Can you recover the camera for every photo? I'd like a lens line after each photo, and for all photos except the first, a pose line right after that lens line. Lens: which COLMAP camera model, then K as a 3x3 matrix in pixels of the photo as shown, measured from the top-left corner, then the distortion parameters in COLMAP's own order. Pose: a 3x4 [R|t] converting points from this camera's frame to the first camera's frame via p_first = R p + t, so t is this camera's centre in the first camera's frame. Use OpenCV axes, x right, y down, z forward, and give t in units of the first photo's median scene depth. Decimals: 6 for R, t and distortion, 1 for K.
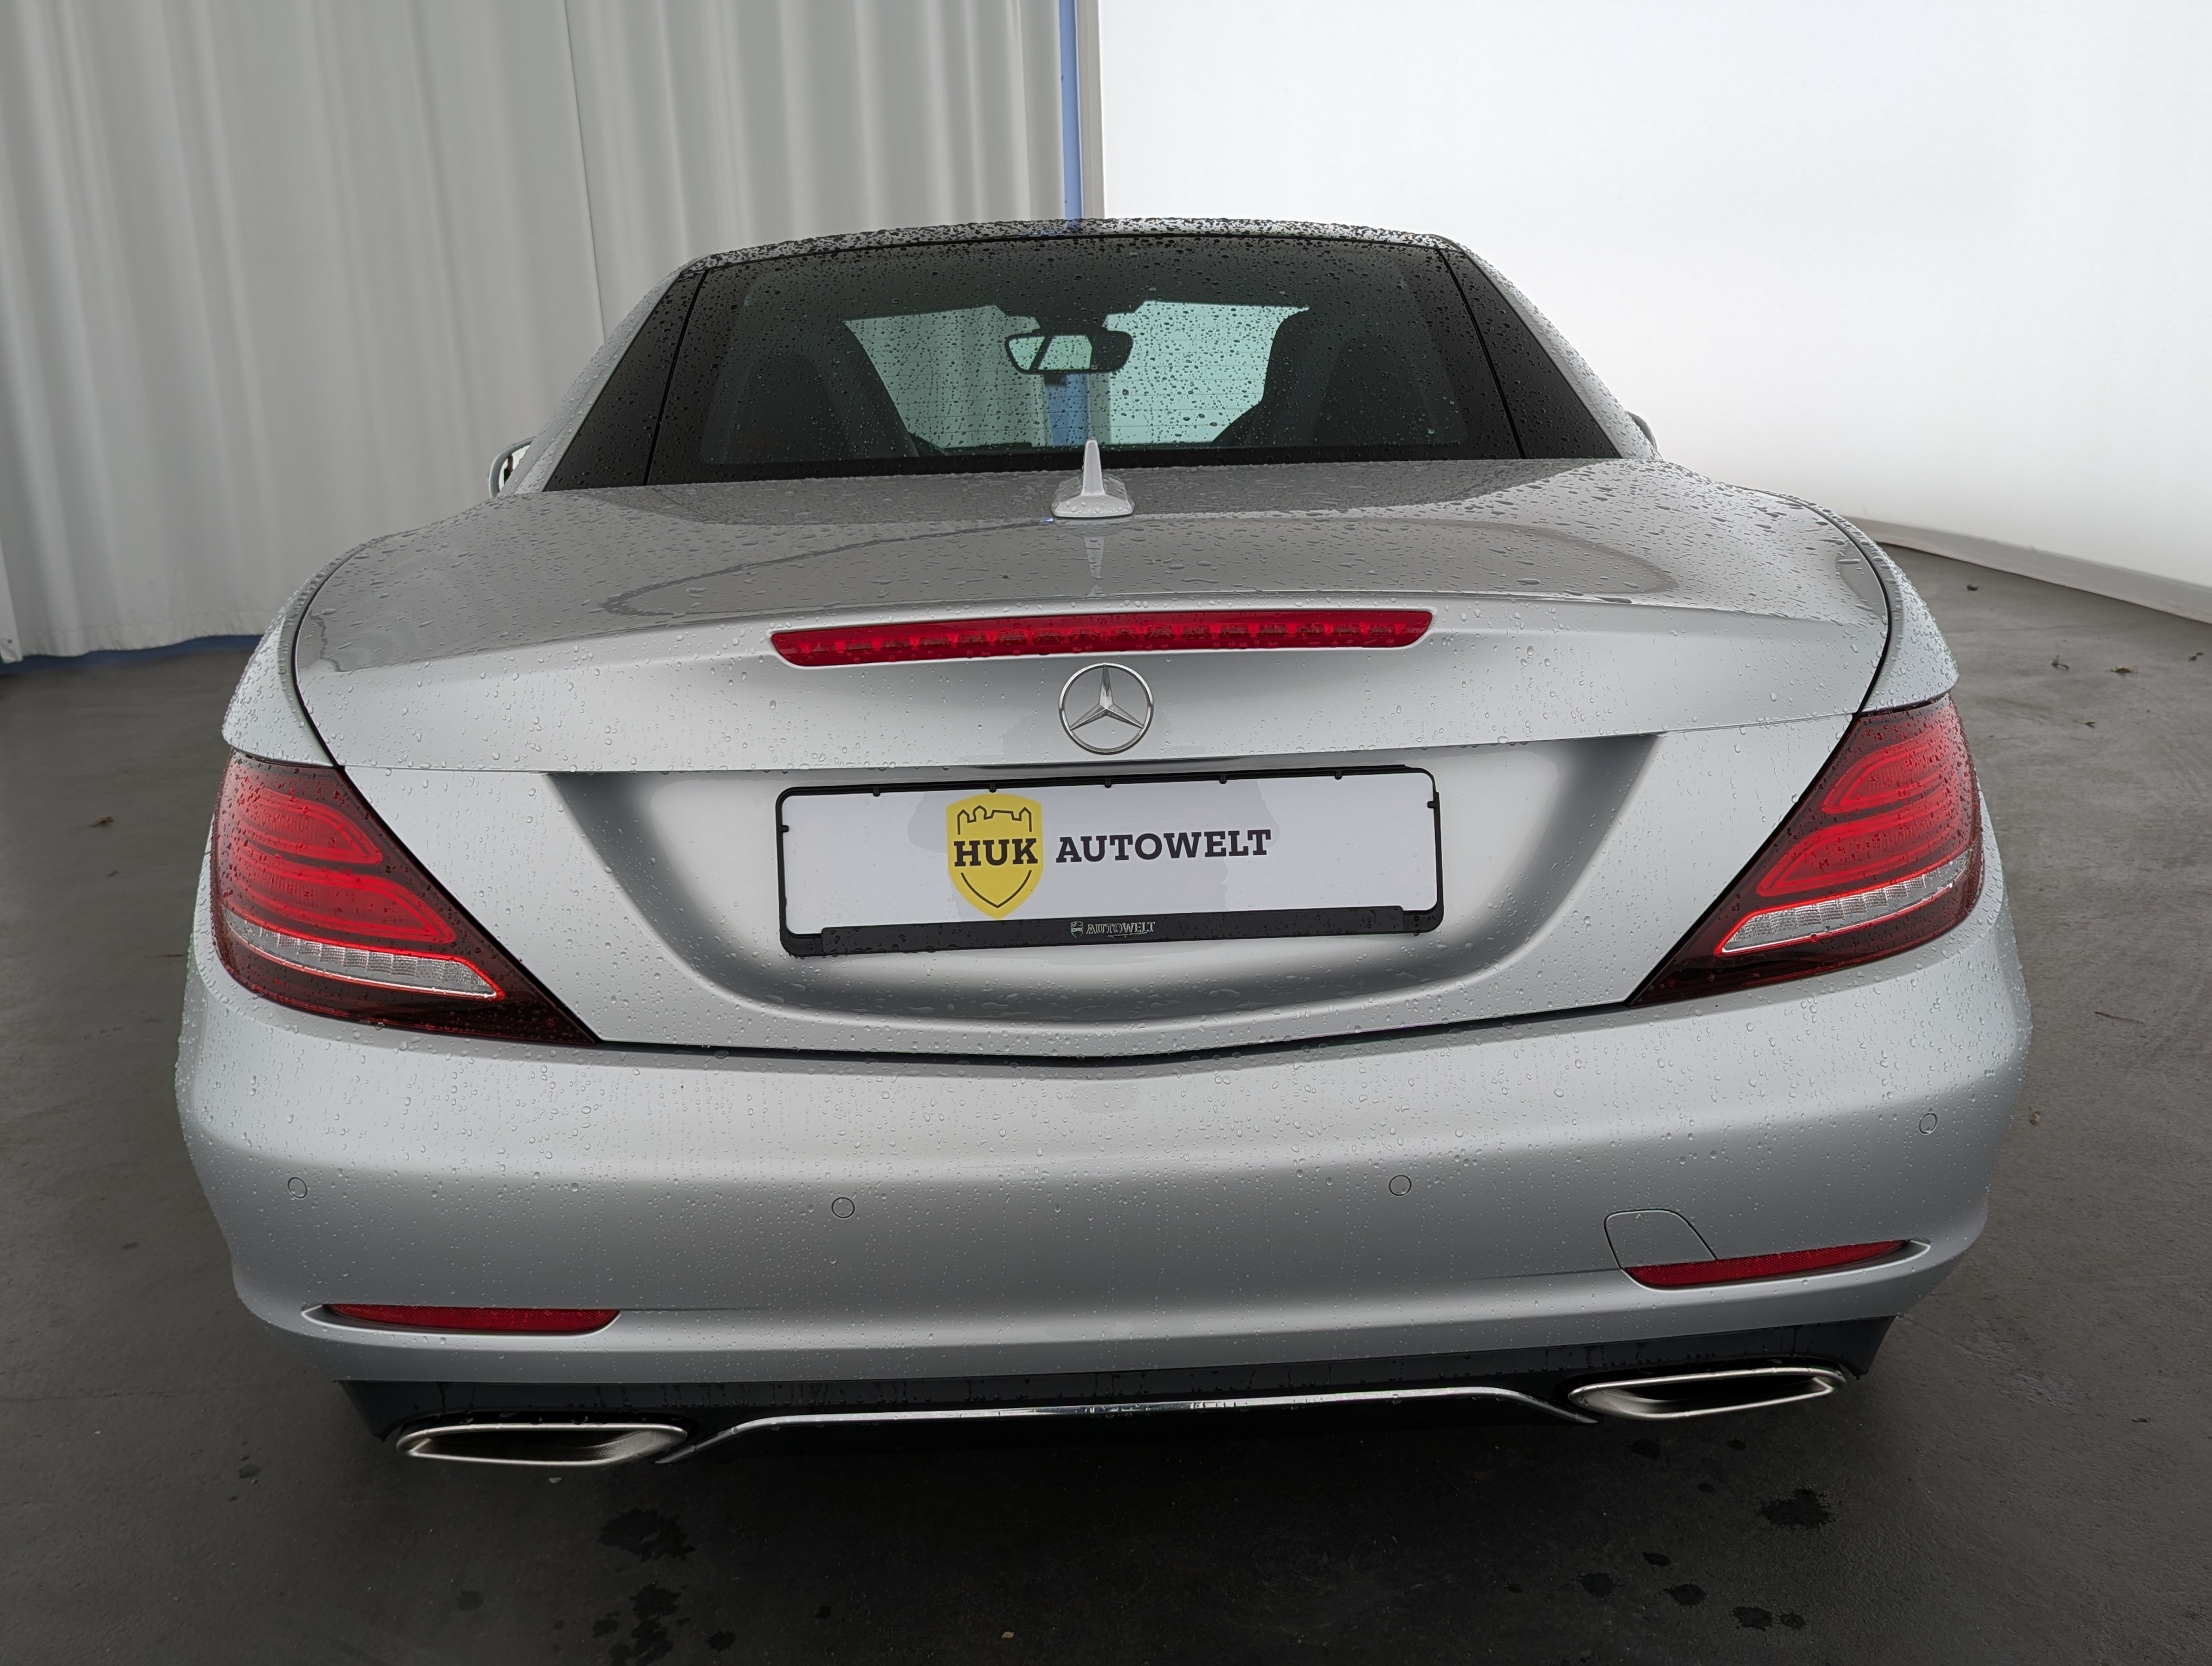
lens RADIAL K [[1994.7, 0, 1105.2], [0, 1994.7, 840.8], [0, 0, 1]] dist [0.038097, -0.024861]
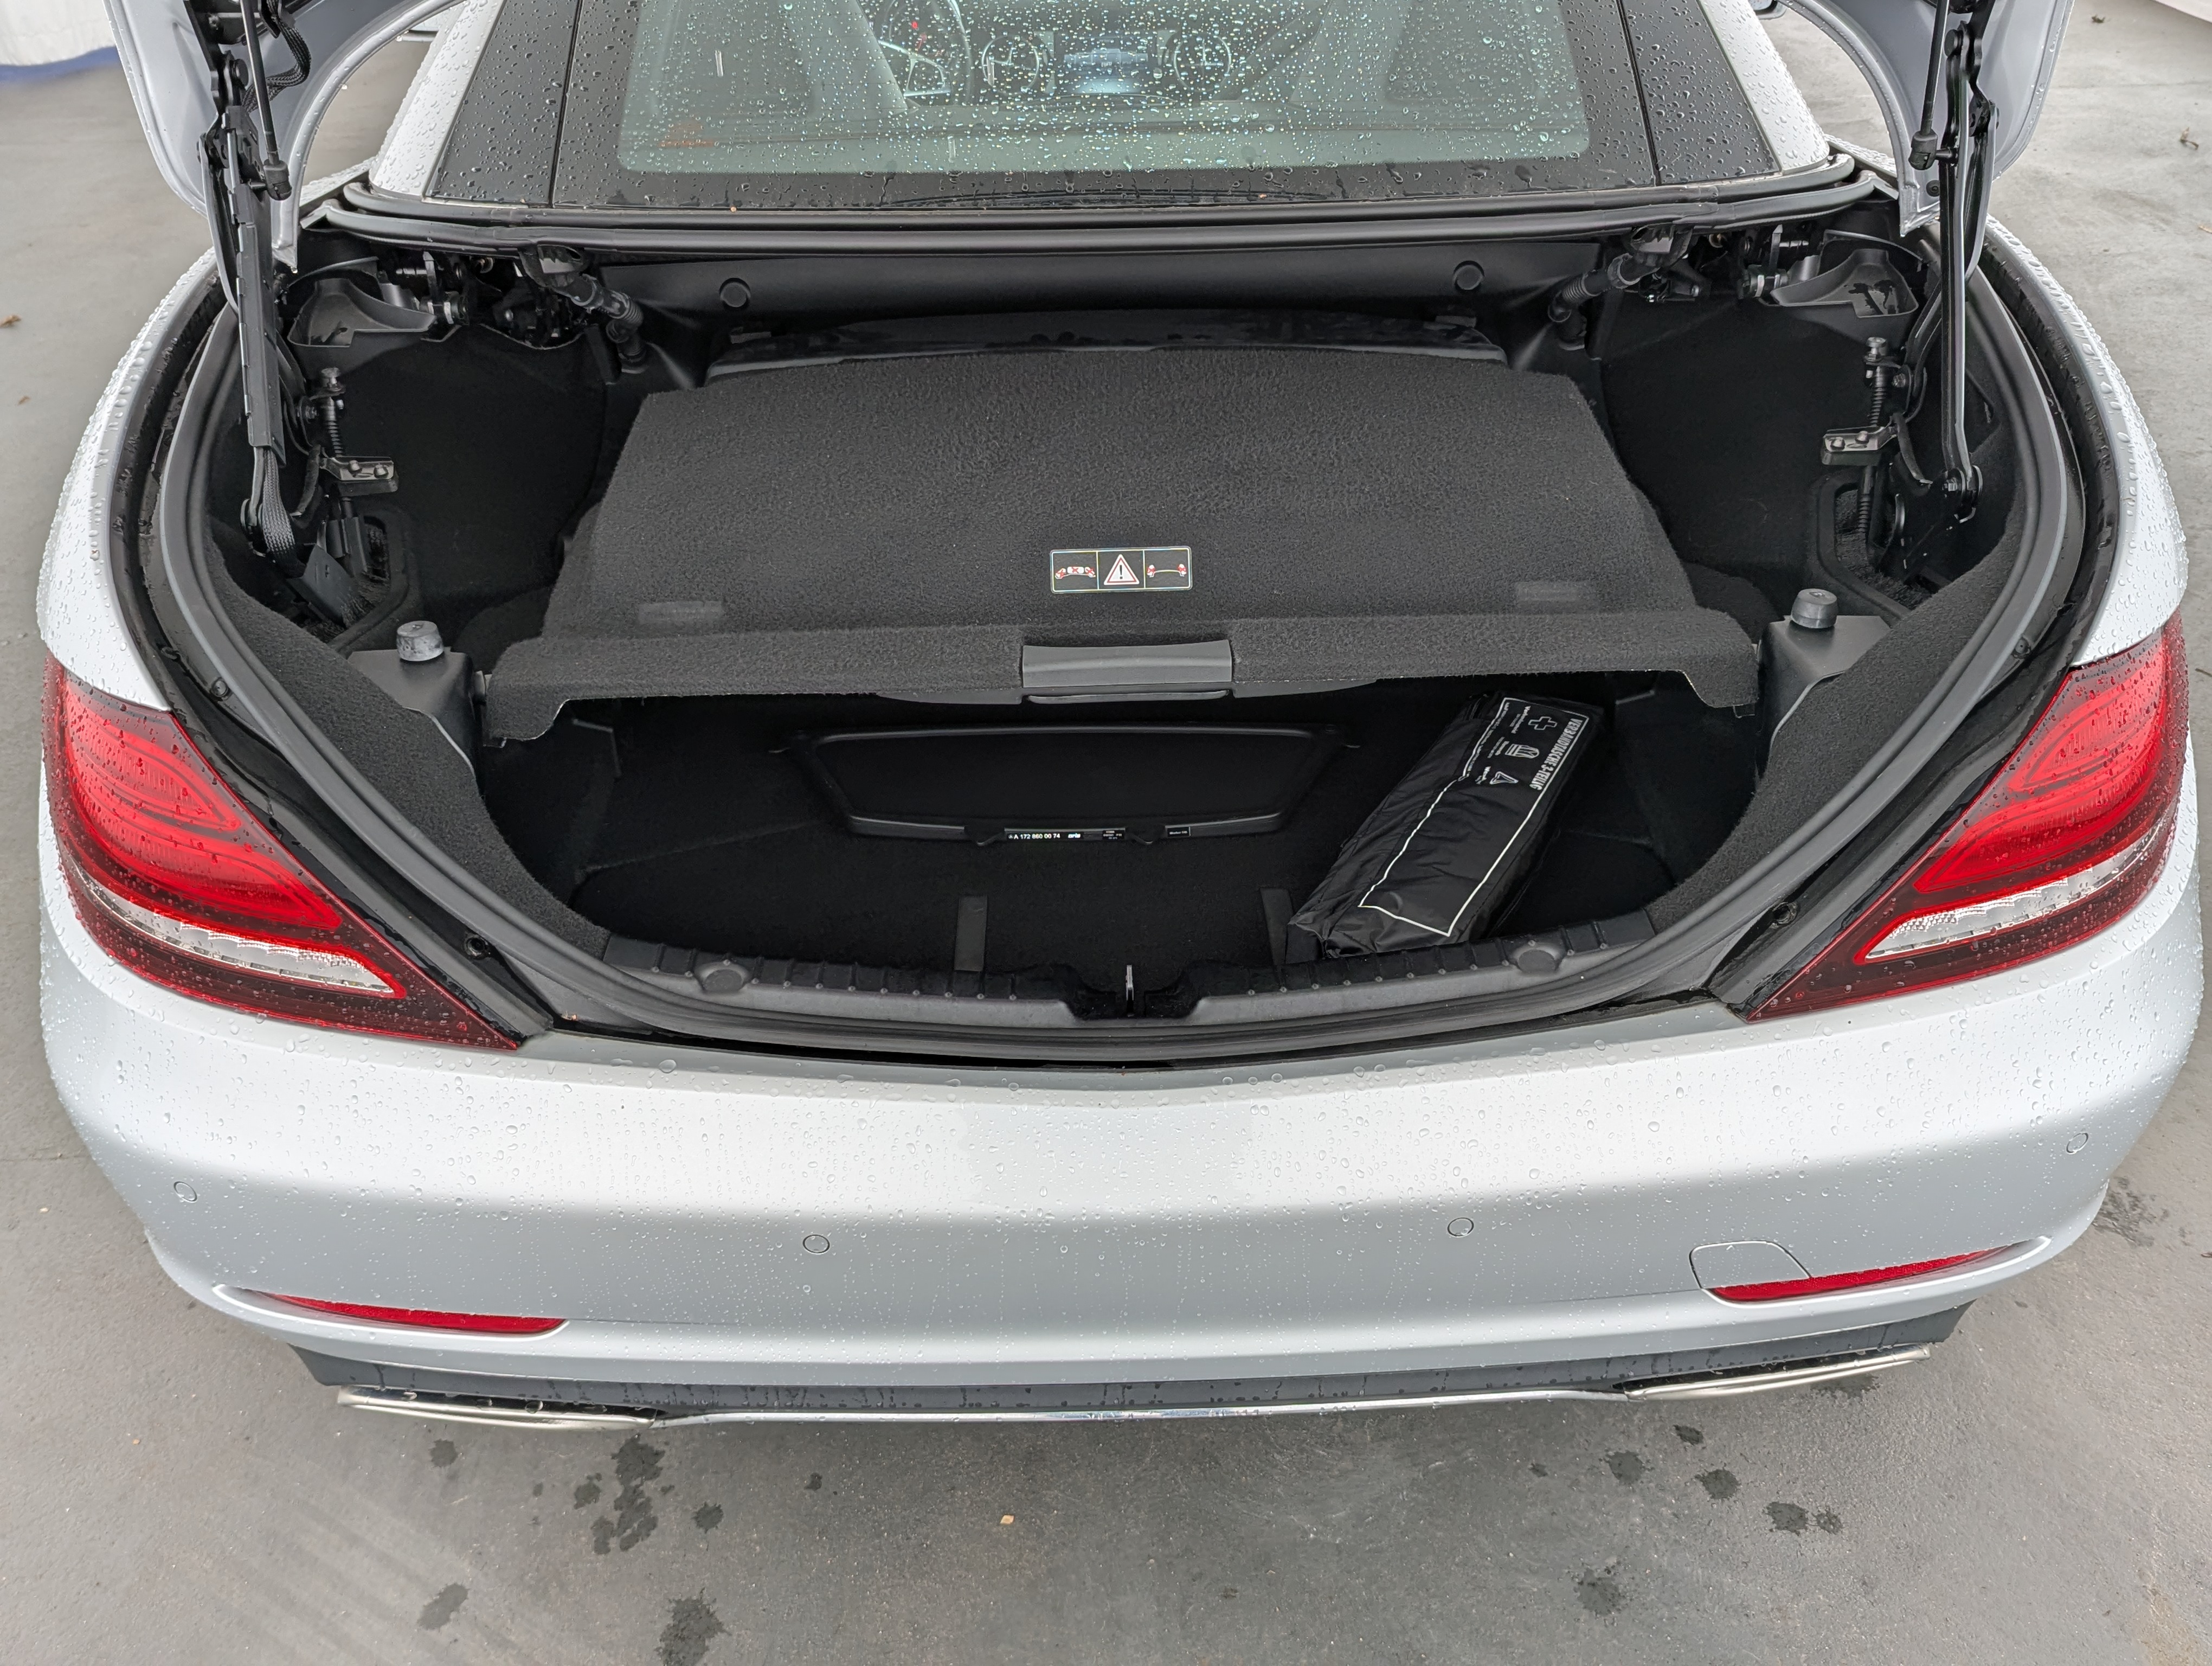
lens RADIAL K [[1994.7, 0, 1110.6], [0, 1994.7, 831.8], [0, 0, 1]] dist [0.038097, -0.024861]
pose [[0.999860, 0.016444, 0.003150, -0.008425], [-0.016631, 0.953600, 0.300615, -0.228655], [0.001939, -0.300626, 0.953740, 0.208681]]
